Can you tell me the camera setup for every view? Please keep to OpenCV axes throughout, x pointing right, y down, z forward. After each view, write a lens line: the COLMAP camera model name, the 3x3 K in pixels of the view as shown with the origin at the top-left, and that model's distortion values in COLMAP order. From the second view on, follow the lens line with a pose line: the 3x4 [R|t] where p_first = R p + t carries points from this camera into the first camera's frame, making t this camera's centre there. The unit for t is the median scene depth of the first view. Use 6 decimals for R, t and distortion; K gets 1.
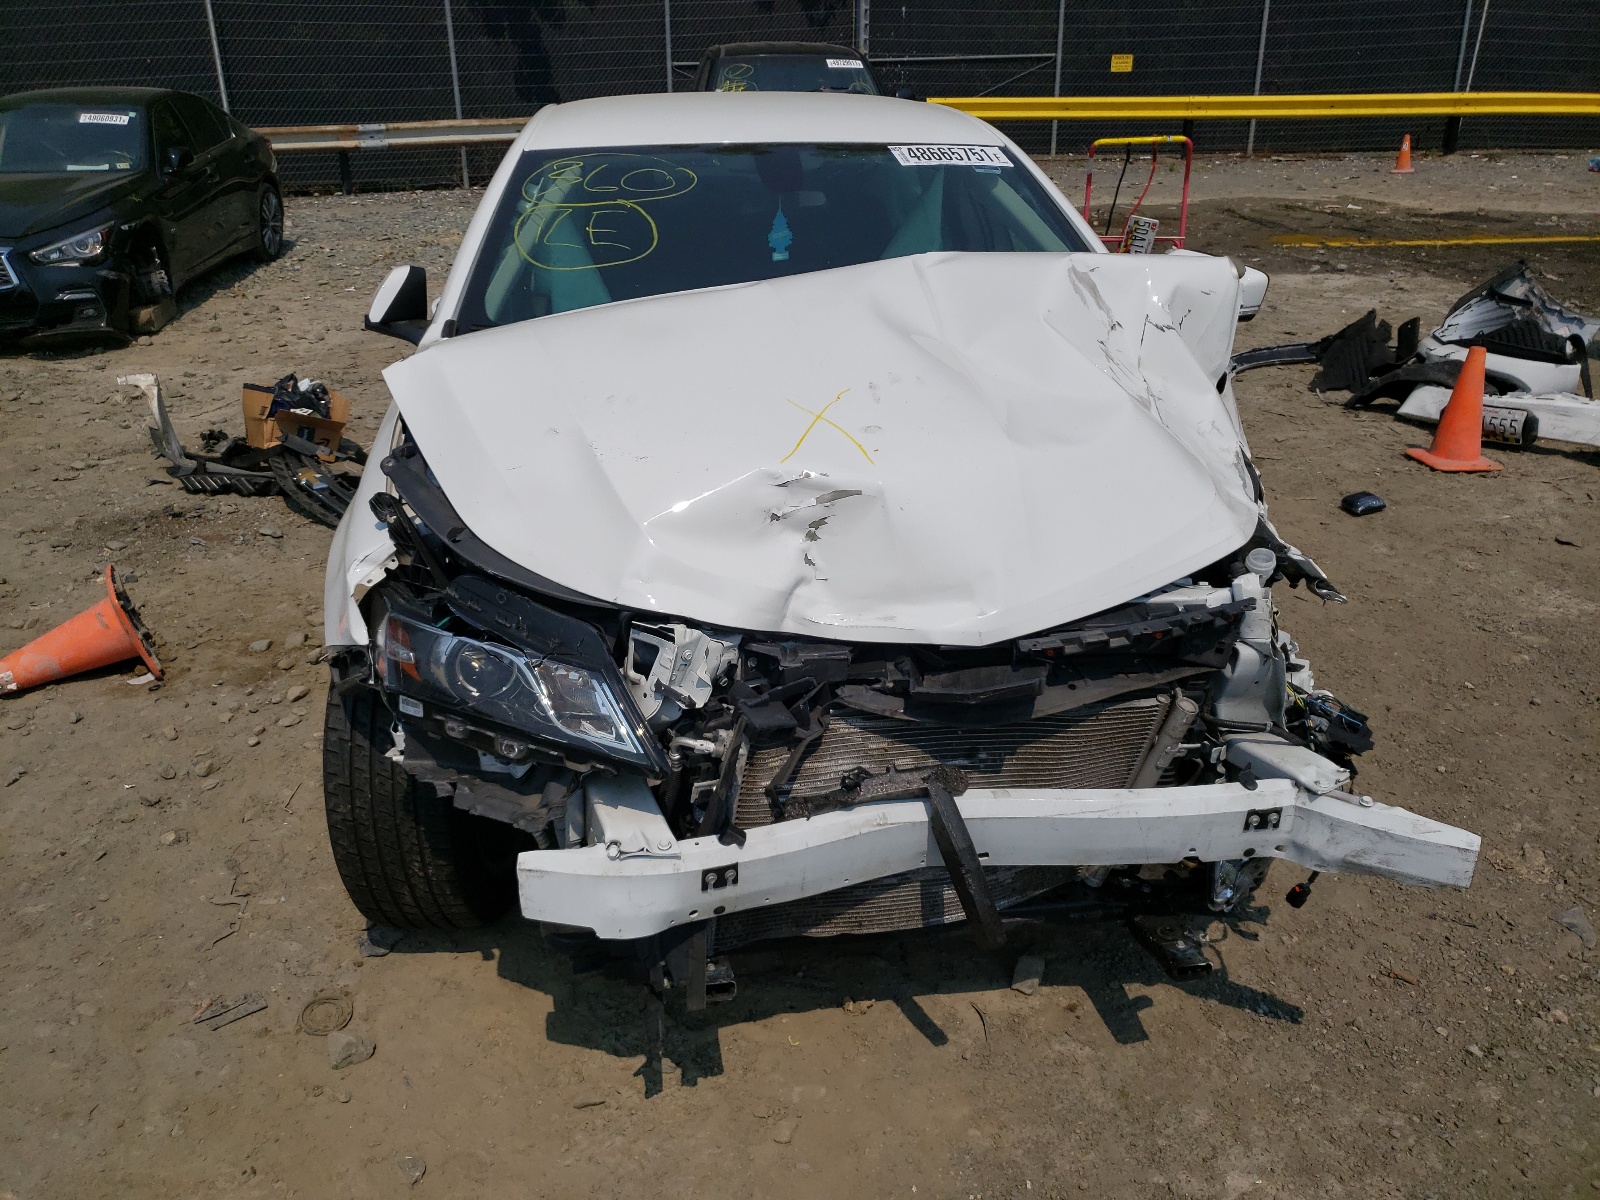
lens RADIAL K [[1293.0, 0, 763.6], [0, 1293.0, 575.0], [0, 0, 1]] dist [0.047231, -0.045950]
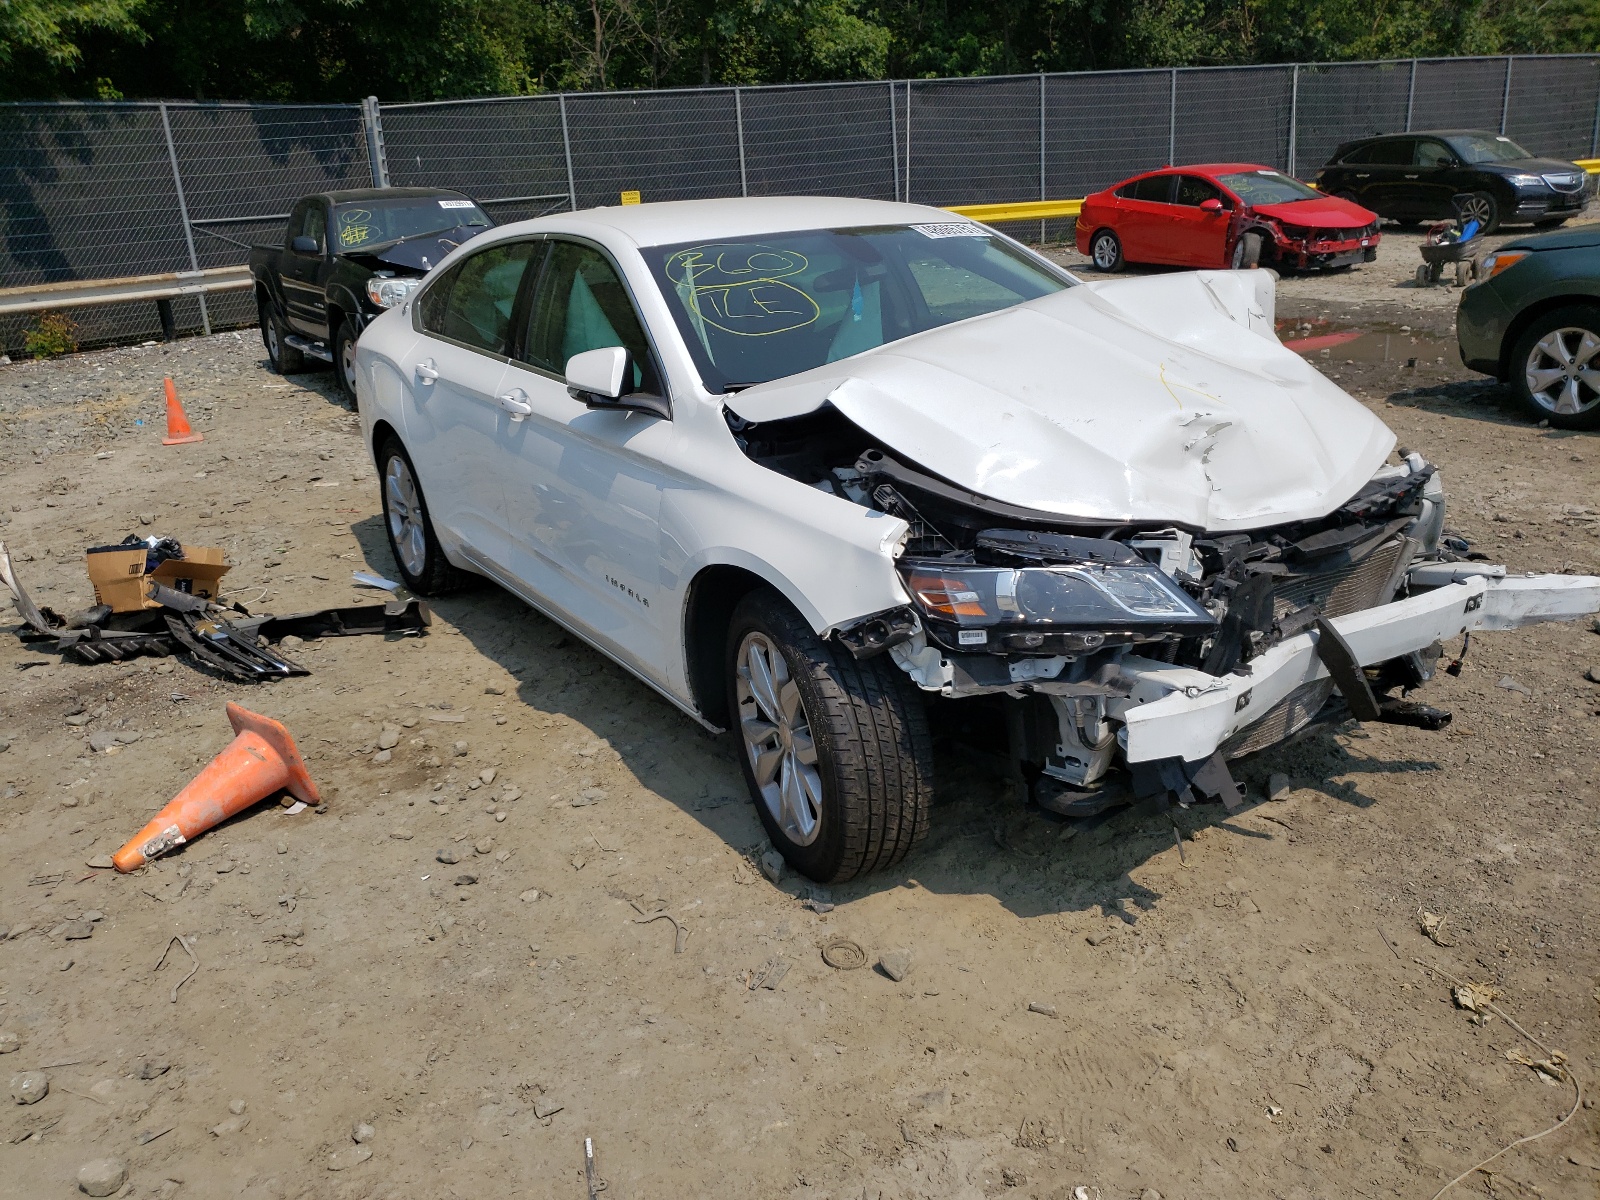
lens RADIAL K [[1294.0, 0, 771.3], [0, 1294.0, 599.2], [0, 0, 1]] dist [0.051446, -0.054772]
pose [[0.900624, -0.173227, 0.398583, -0.802213], [0.207110, 0.977363, -0.043210, 0.066577], [-0.382075, 0.121467, 0.916114, -0.068541]]
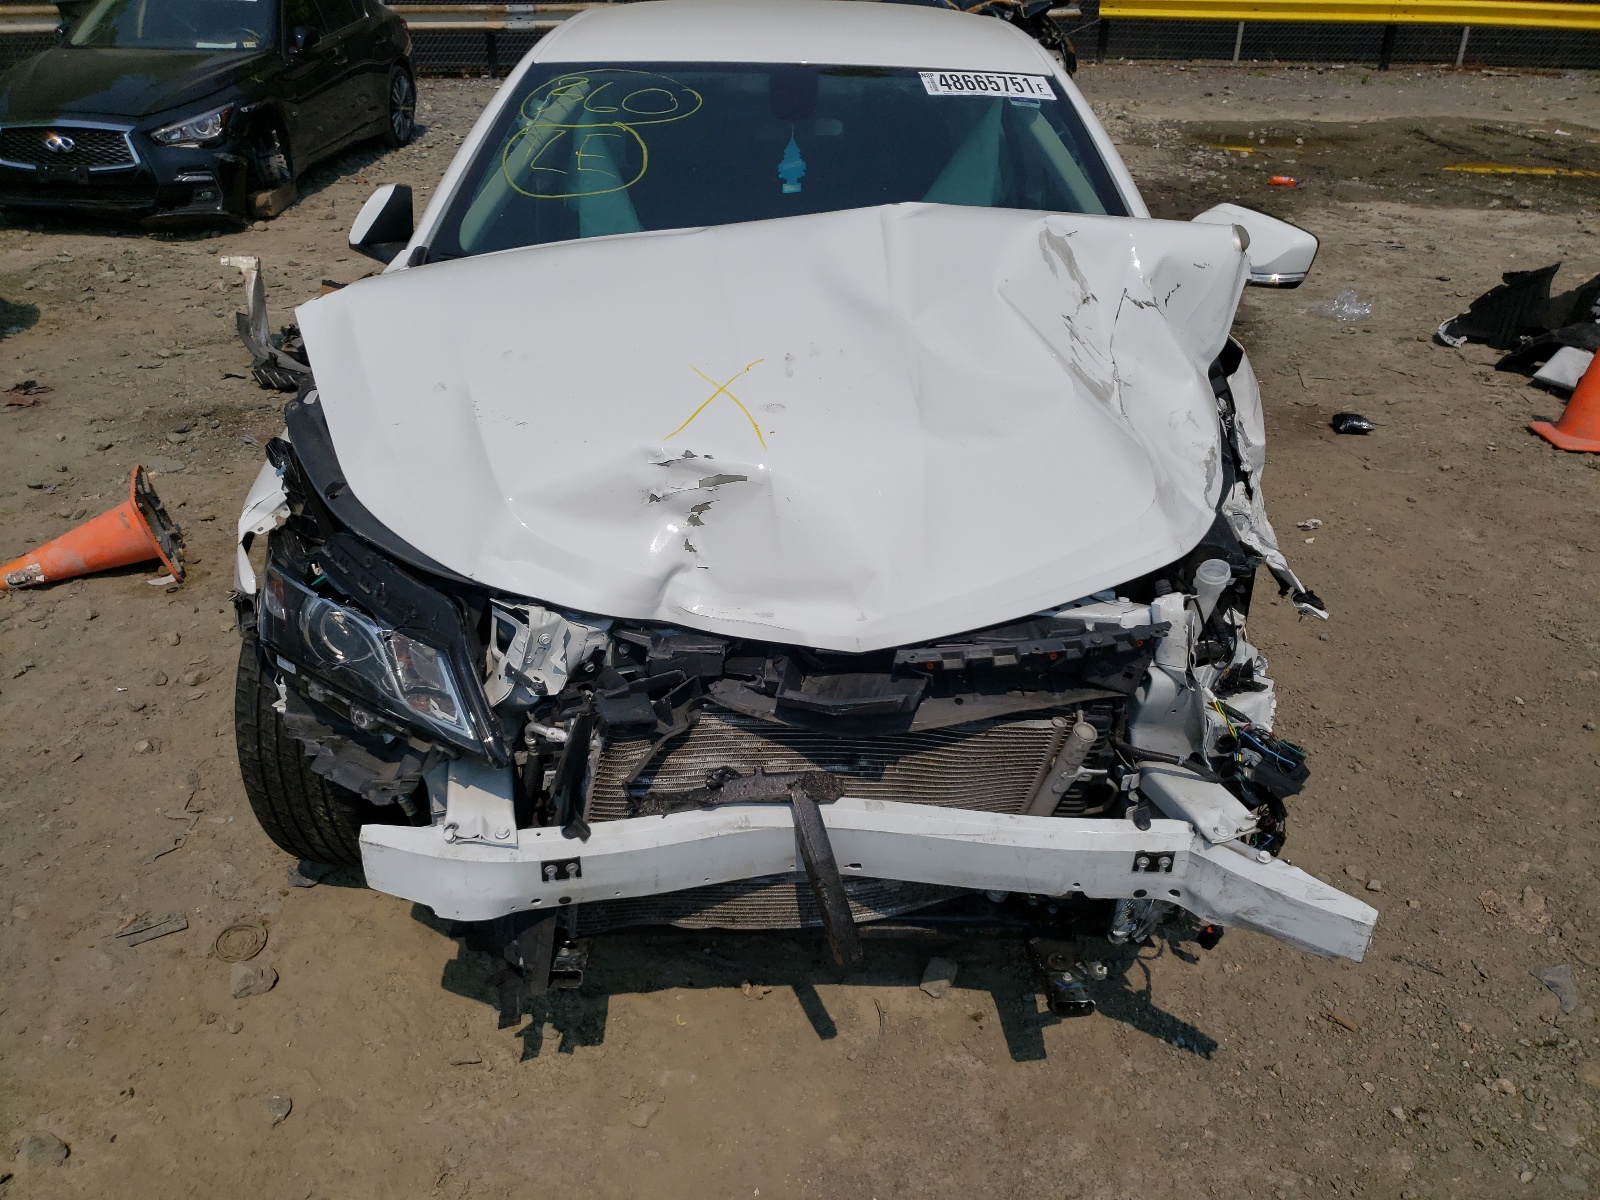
lens RADIAL K [[1294.0, 0, 771.3], [0, 1294.0, 599.2], [0, 0, 1]] dist [0.051446, -0.054772]
pose [[0.991384, 0.078616, -0.104776, 0.162973], [-0.068632, 0.993041, 0.095705, -0.055673], [0.111571, -0.087690, 0.989880, 0.058102]]
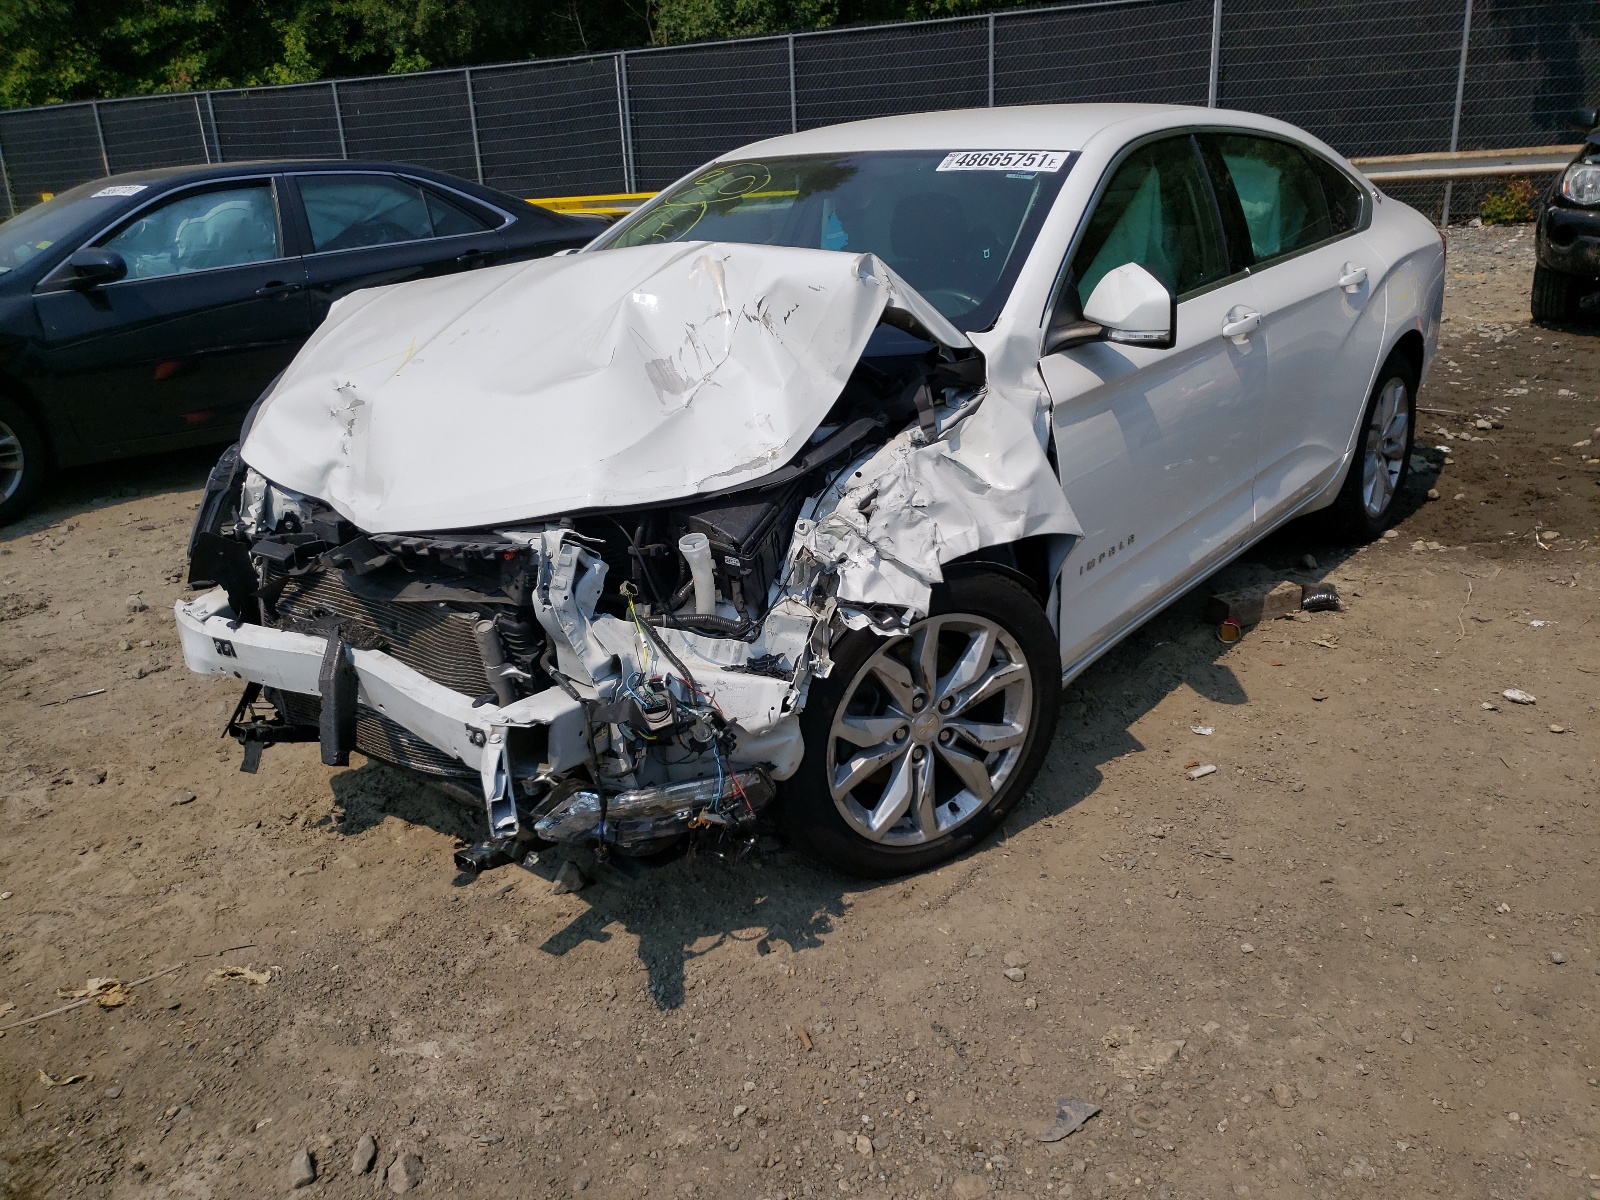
lens RADIAL K [[1294.0, 0, 771.3], [0, 1294.0, 599.2], [0, 0, 1]] dist [0.051446, -0.054772]
pose [[0.669731, 0.225900, -0.707410, 1.093246], [-0.235834, 0.967995, 0.085840, -0.067176], [0.704160, 0.109342, 0.701571, 0.320639]]
